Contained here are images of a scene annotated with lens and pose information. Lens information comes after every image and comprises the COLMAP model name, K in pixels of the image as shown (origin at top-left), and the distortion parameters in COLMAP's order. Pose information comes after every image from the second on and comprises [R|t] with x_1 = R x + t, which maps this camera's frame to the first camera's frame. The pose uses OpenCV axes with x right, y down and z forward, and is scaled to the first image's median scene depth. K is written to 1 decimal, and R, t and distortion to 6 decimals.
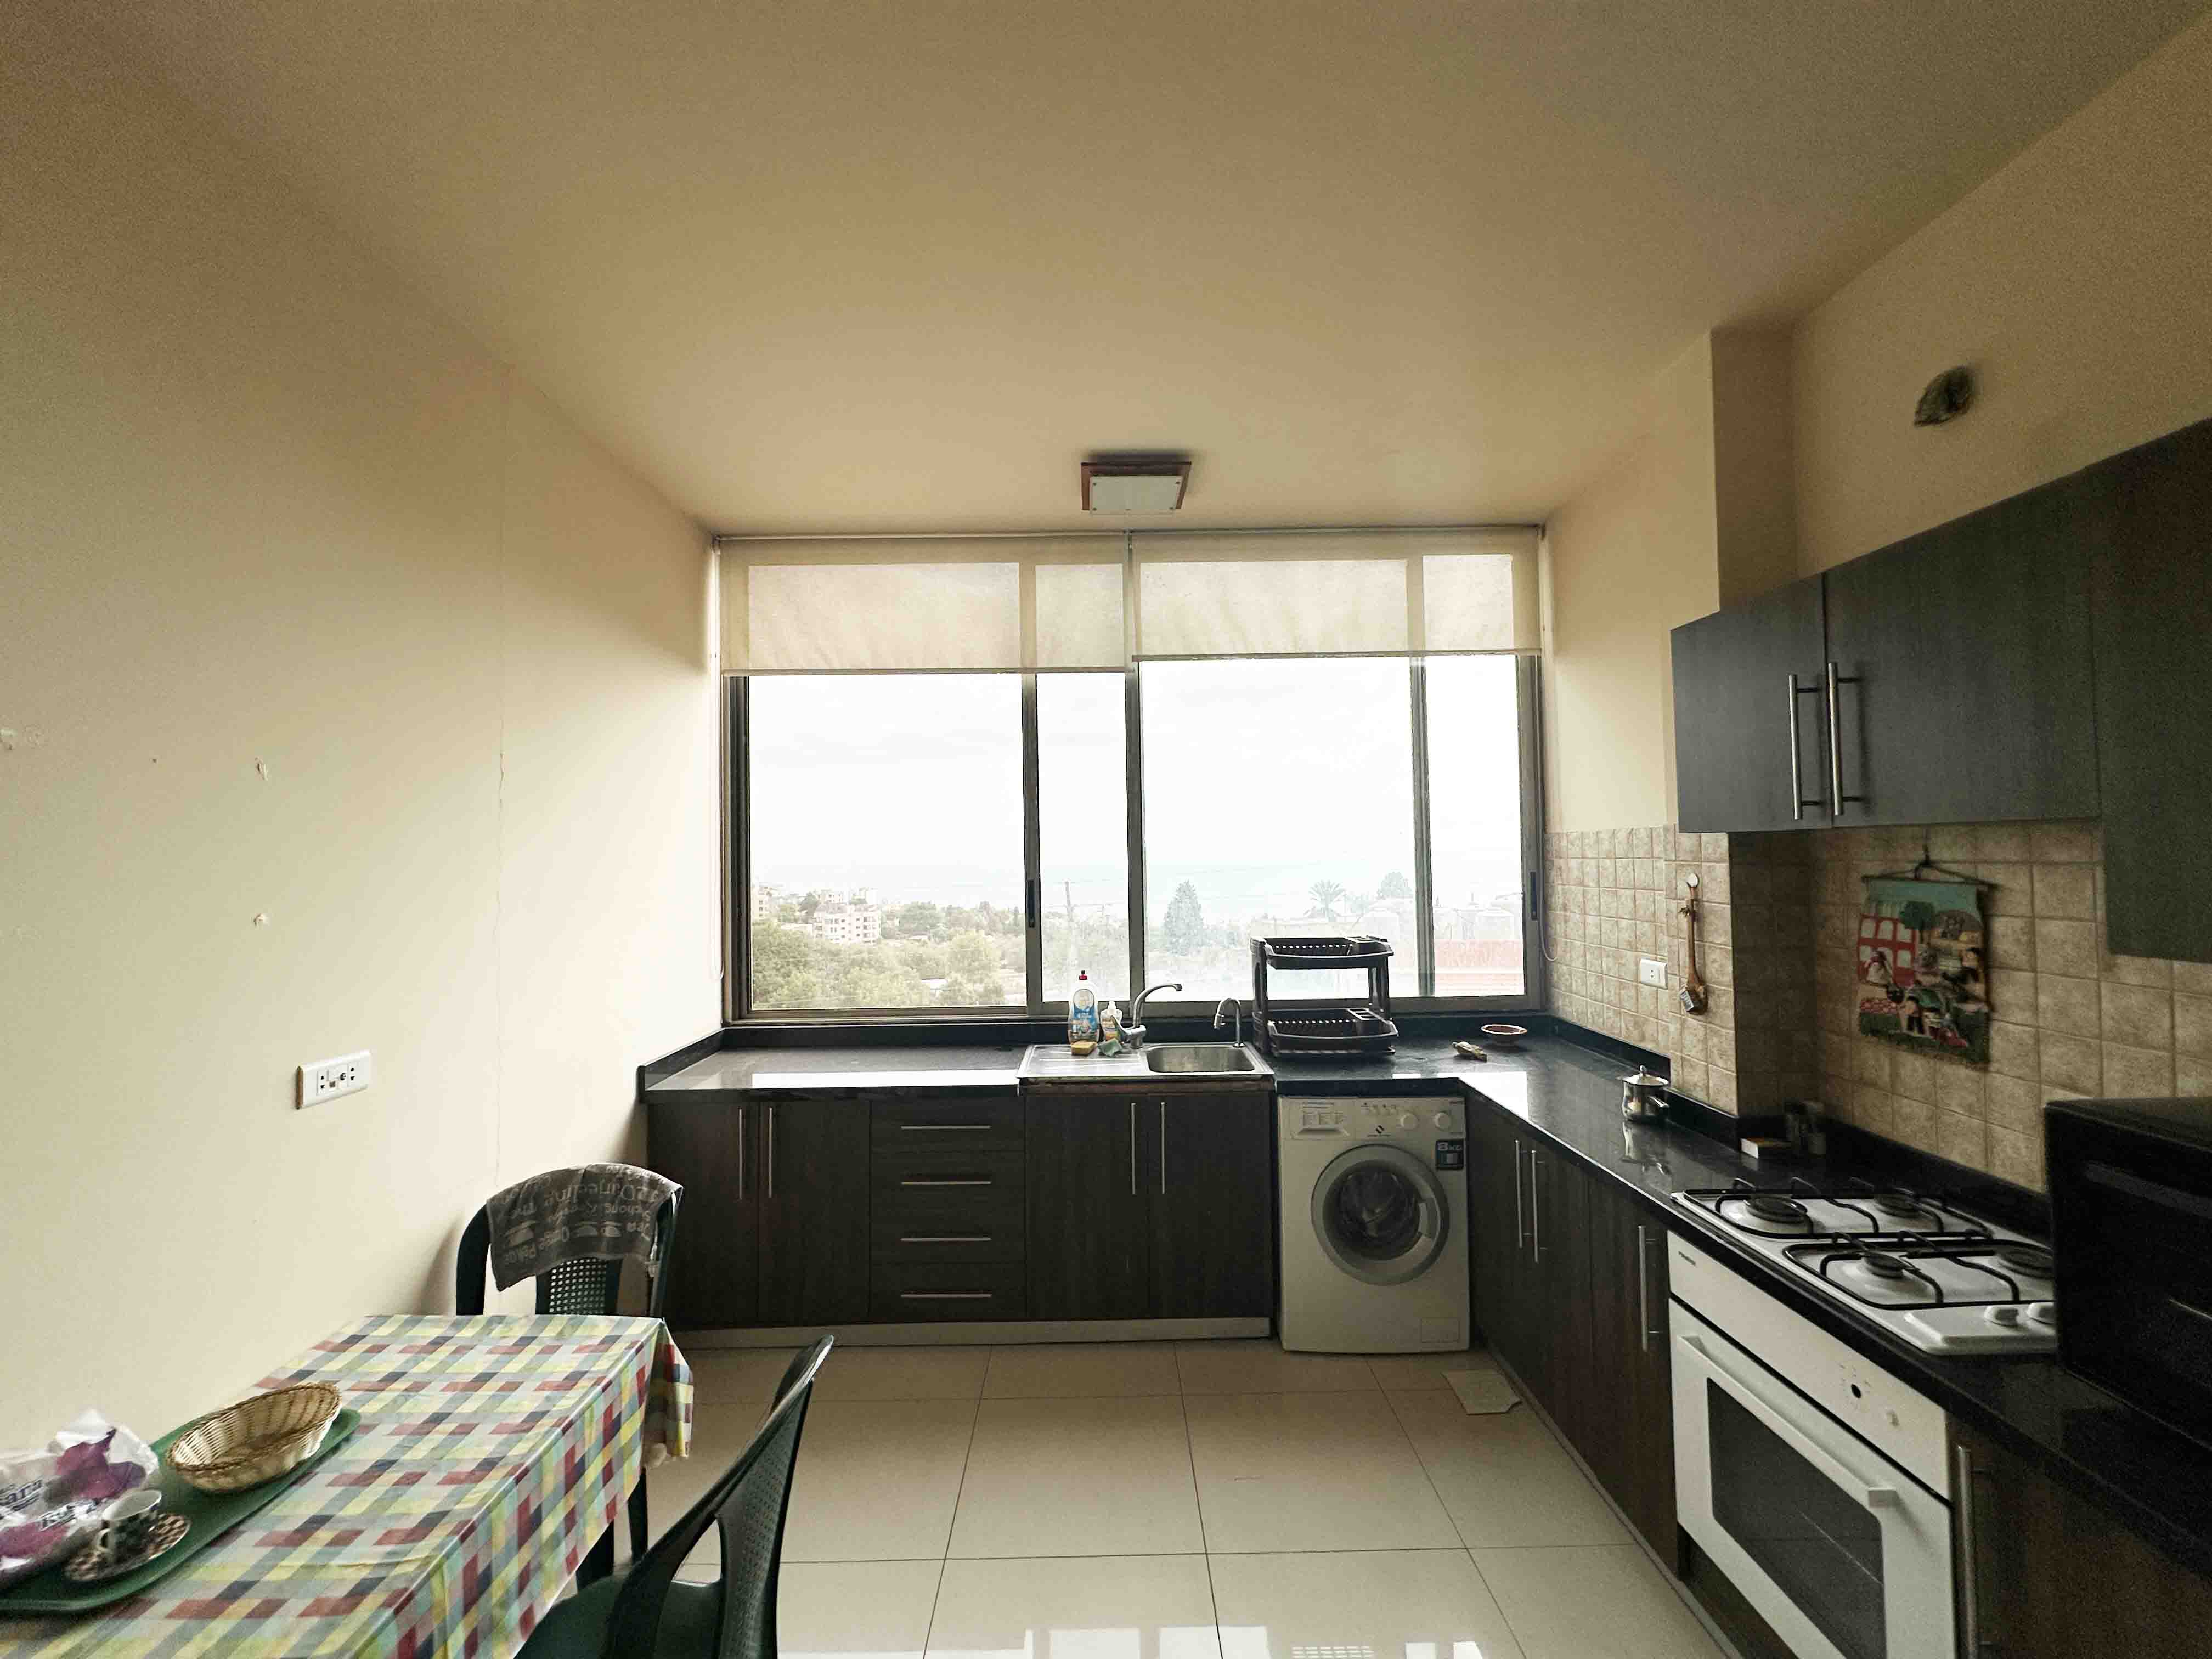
lens RADIAL K [[877.6, 0, 1106.0], [0, 877.6, 829.5], [0, 0, 1]] dist [-0.001689, -0.000055]
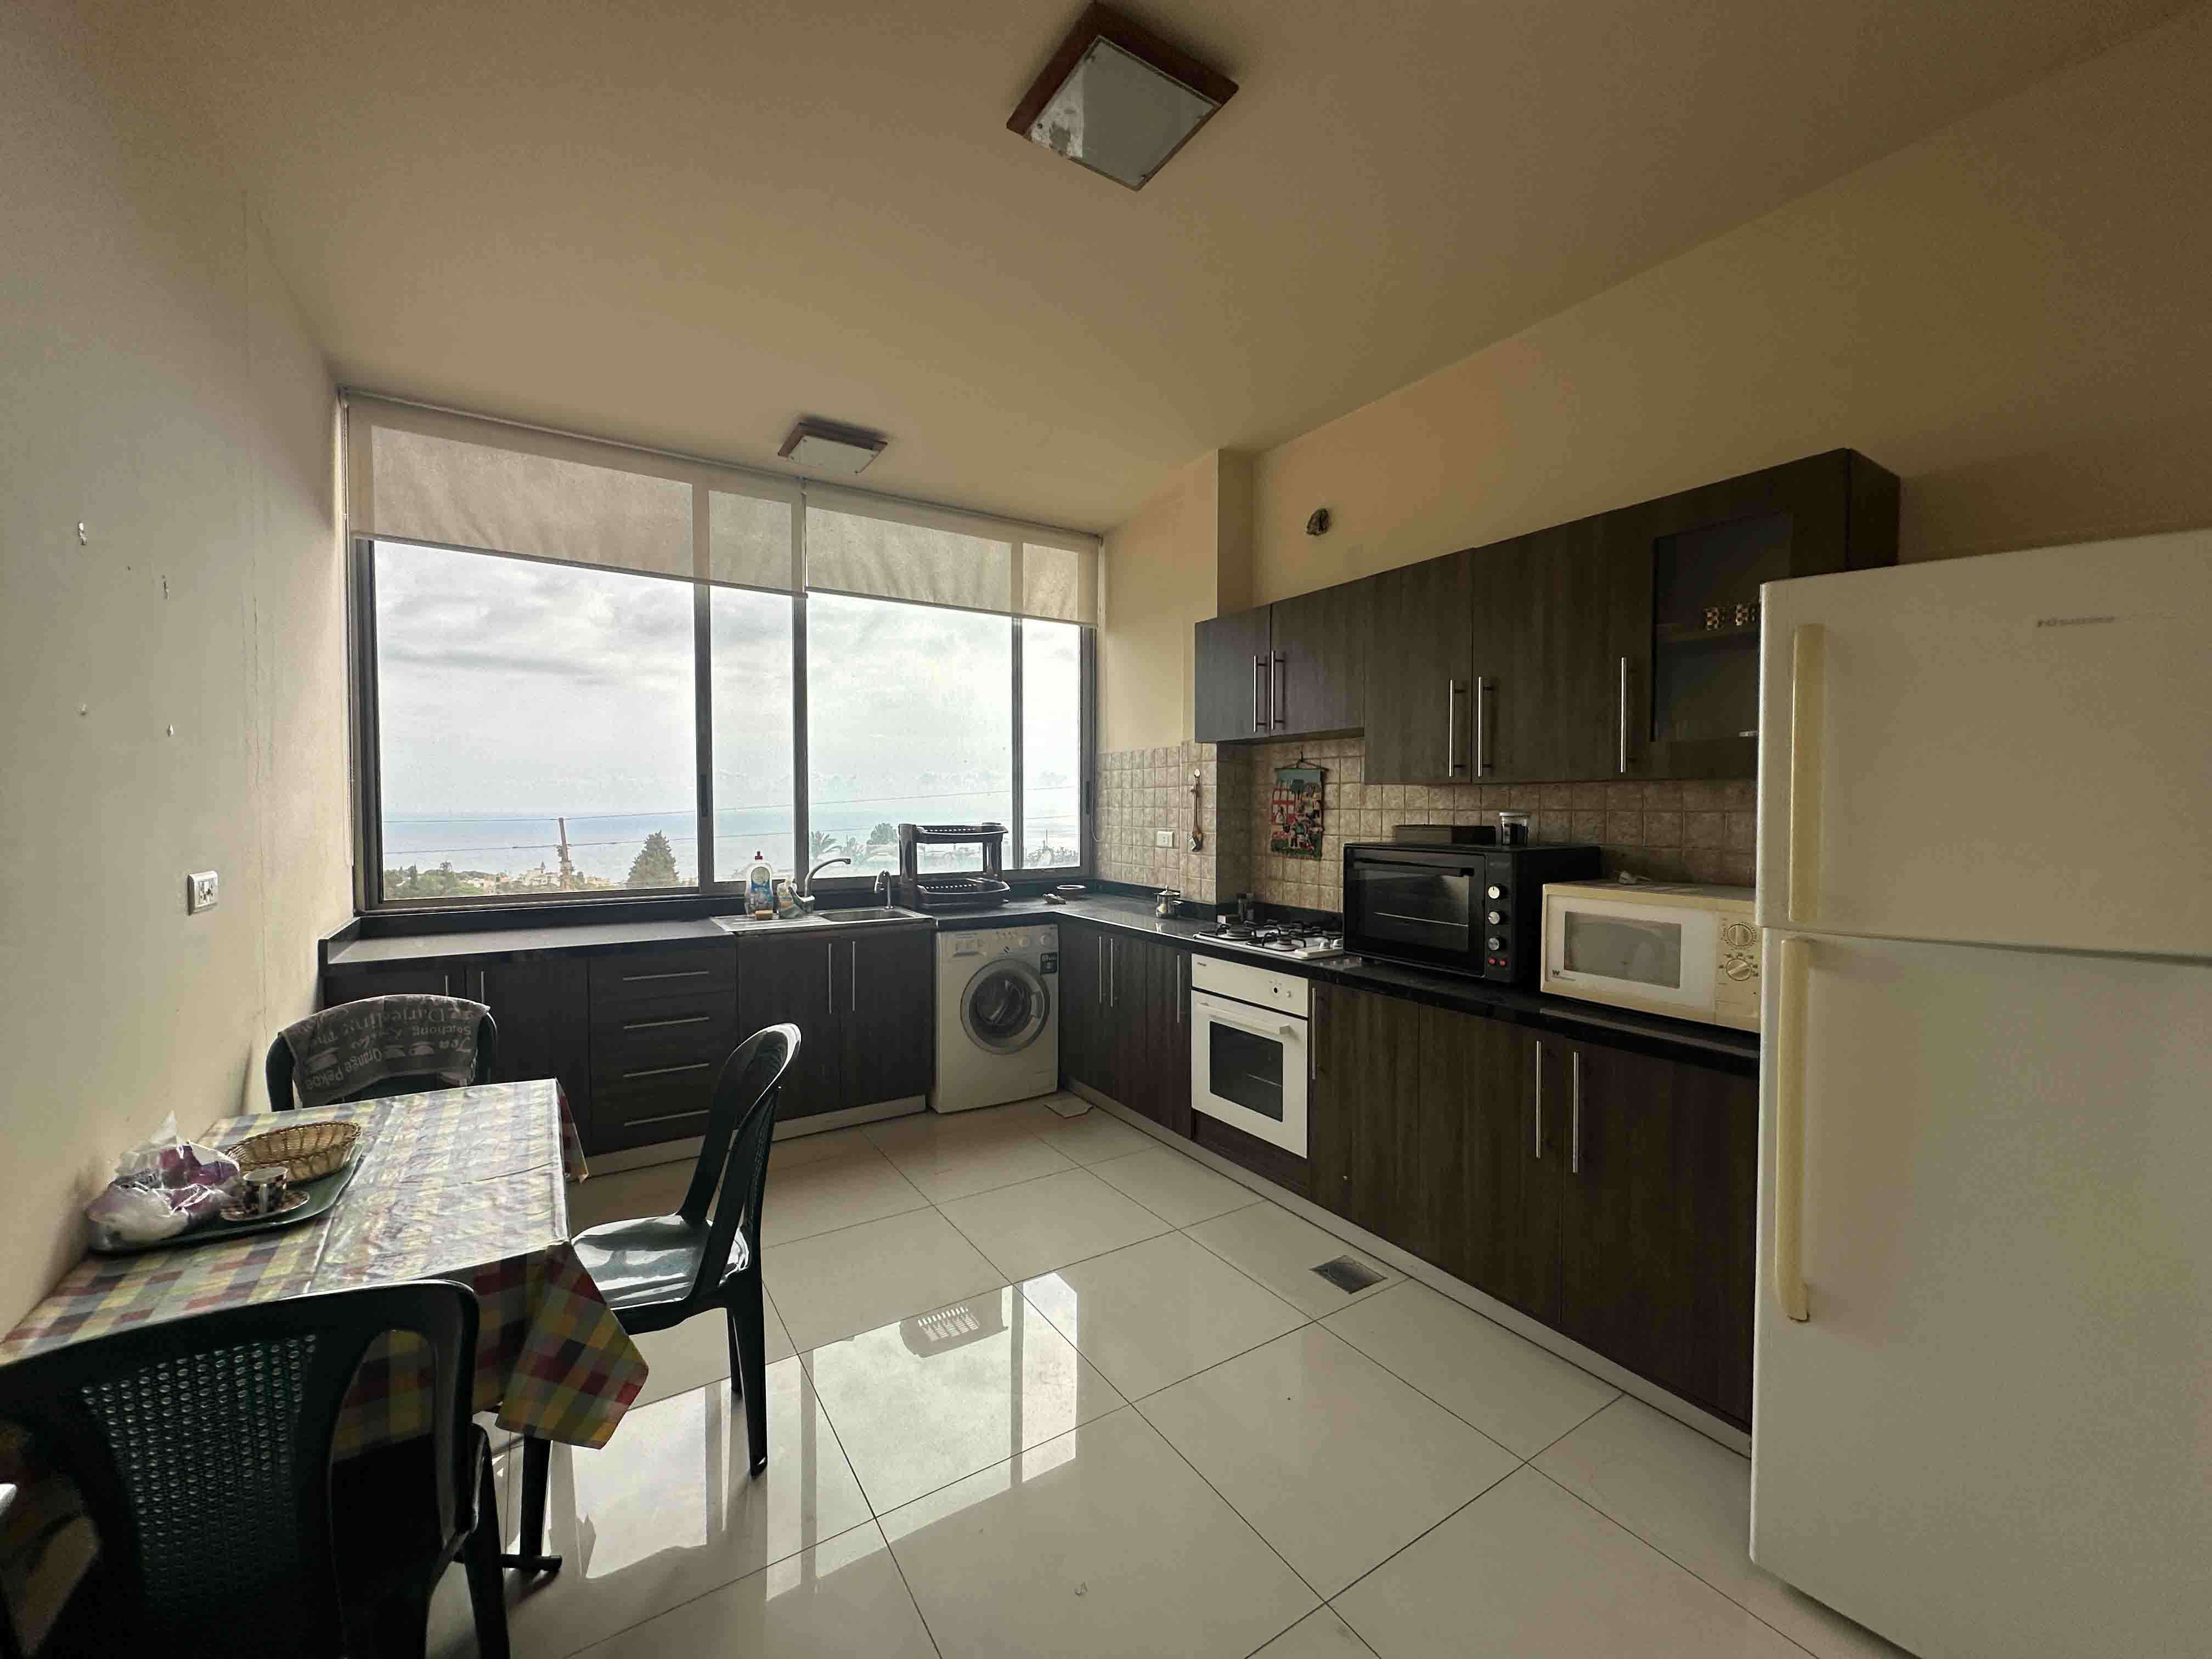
lens RADIAL K [[877.6, 0, 1106.0], [0, 877.6, 829.5], [0, 0, 1]] dist [-0.001689, -0.000055]
pose [[0.842476, 0.001547, 0.538731, -0.406483], [-0.030957, 0.998483, 0.045544, 0.096999], [-0.537843, -0.055047, 0.841246, -0.352774]]
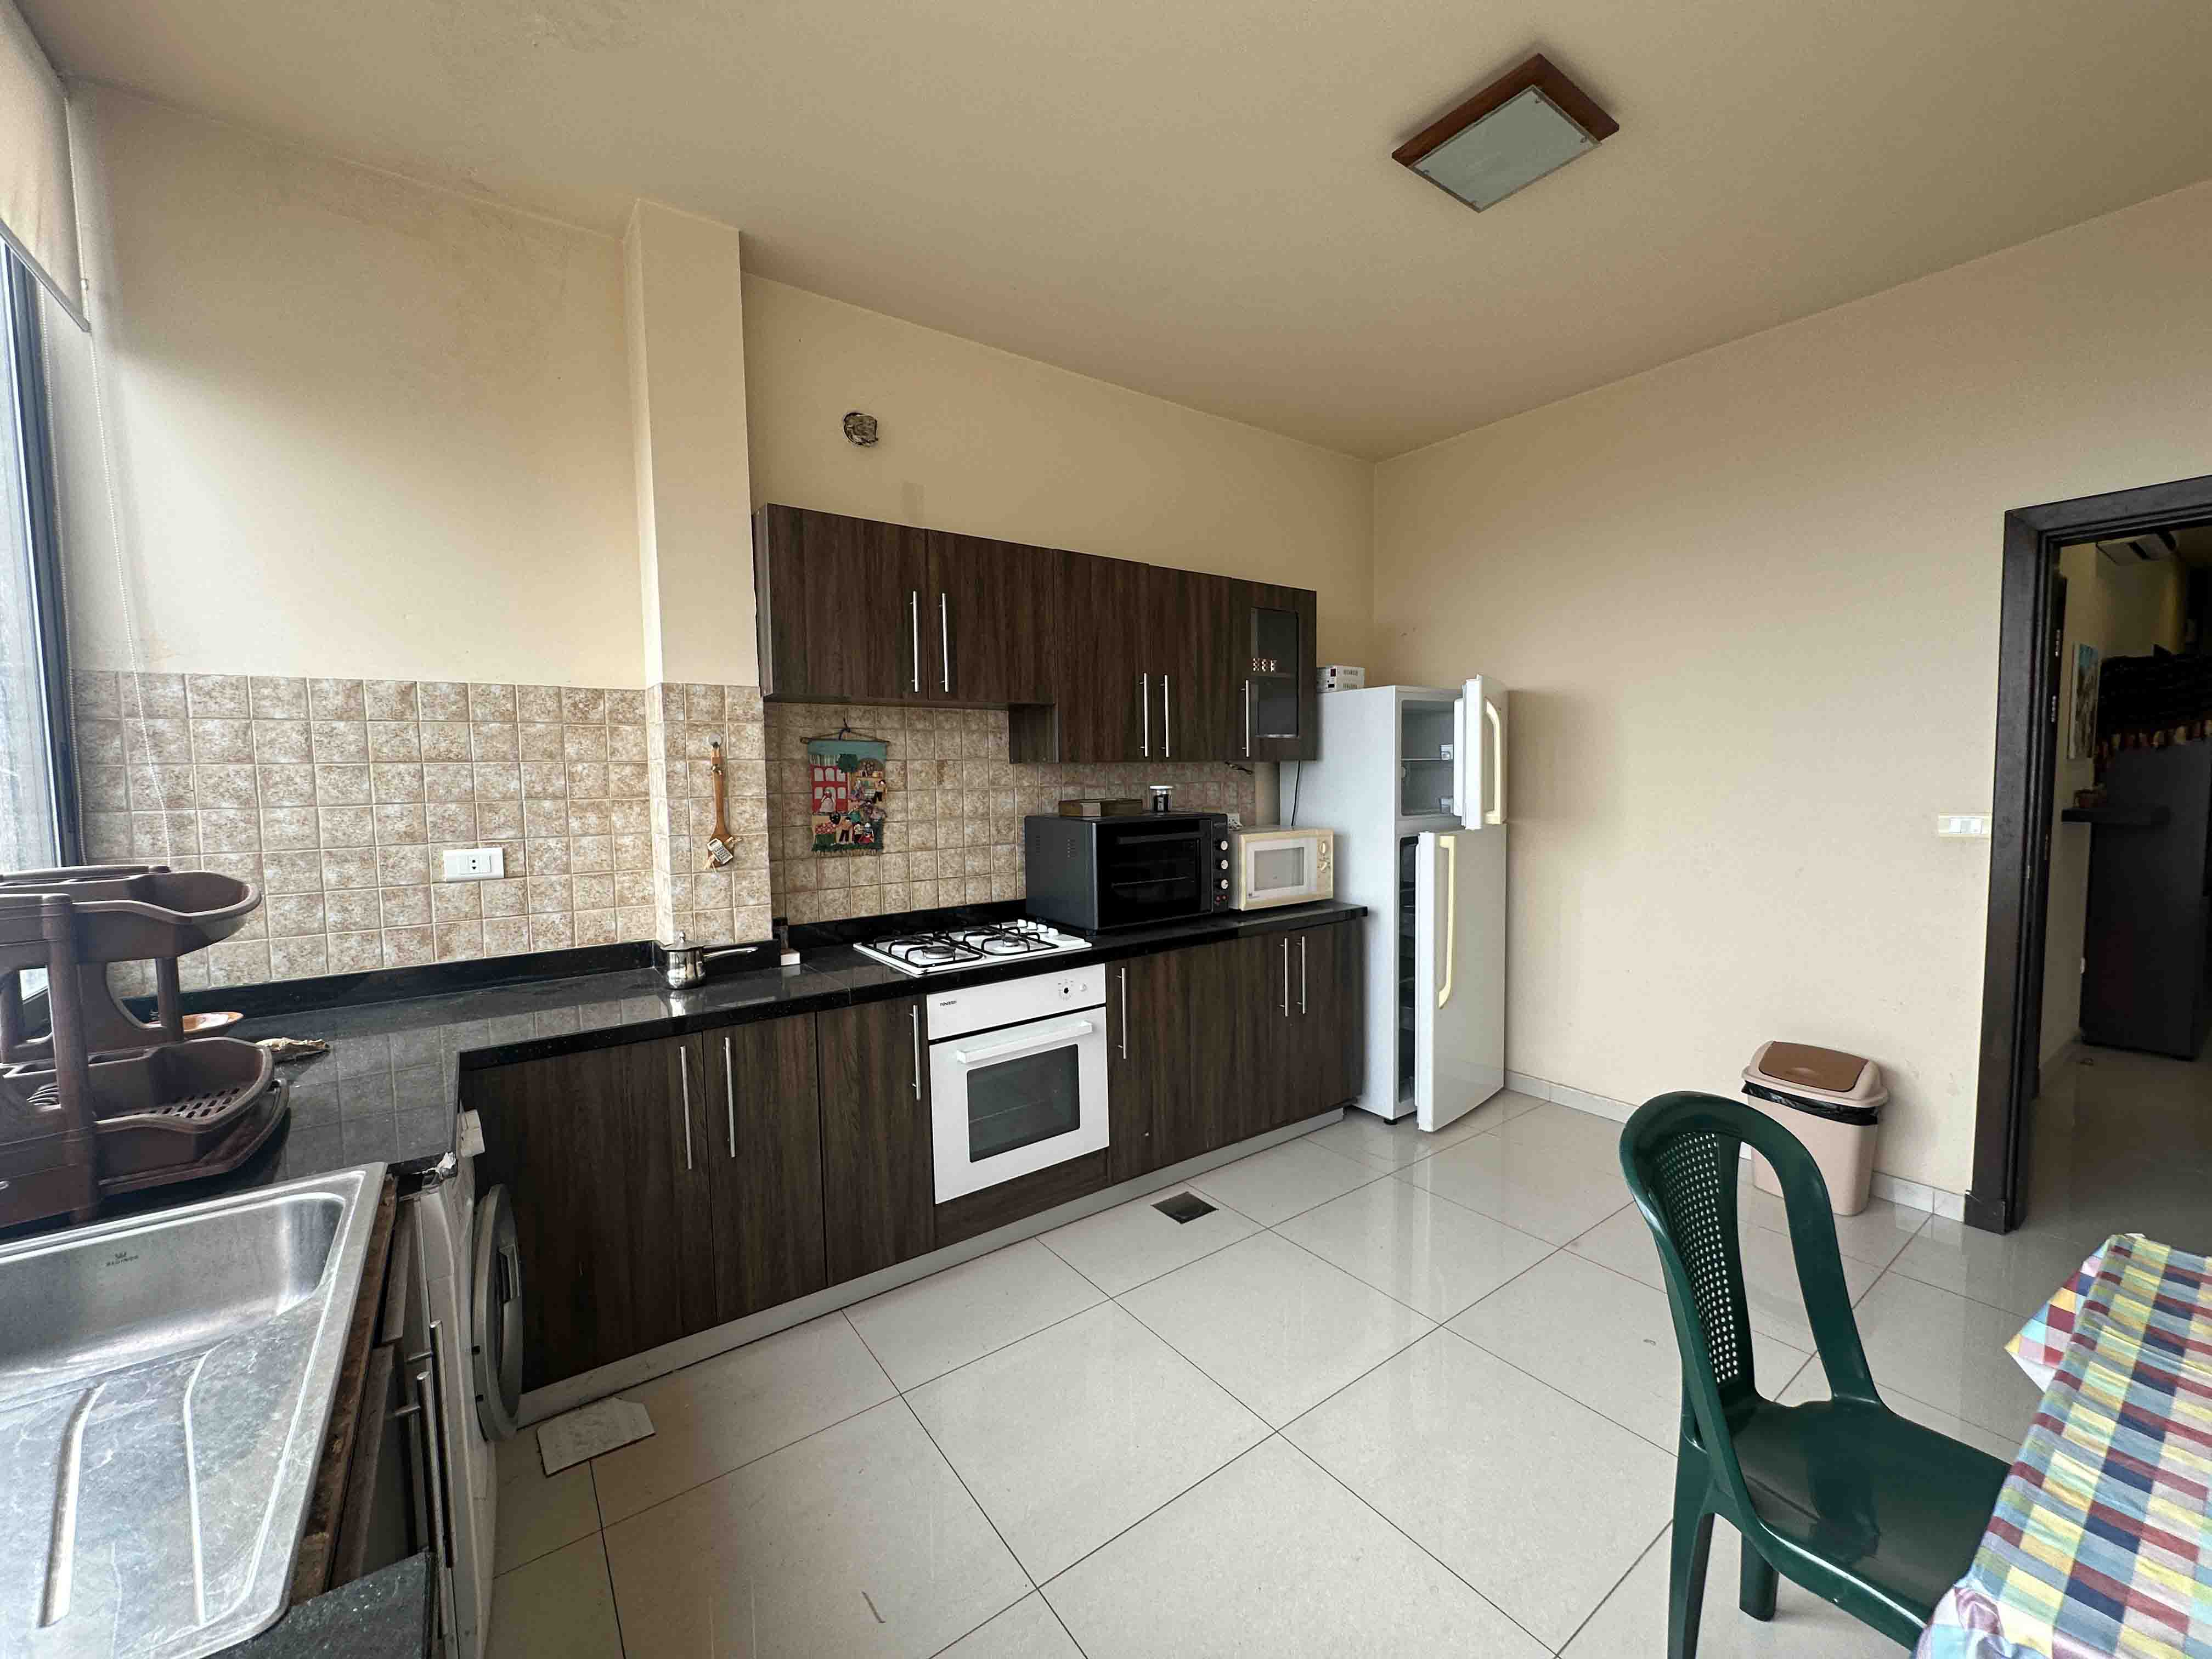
lens RADIAL K [[877.6, 0, 1106.0], [0, 877.6, 829.5], [0, 0, 1]] dist [-0.001689, -0.000055]
pose [[-0.577662, -0.028602, 0.815775, -0.470336], [0.002298, 0.999325, 0.036664, 0.130093], [-0.816273, 0.023054, -0.577206, 1.245841]]
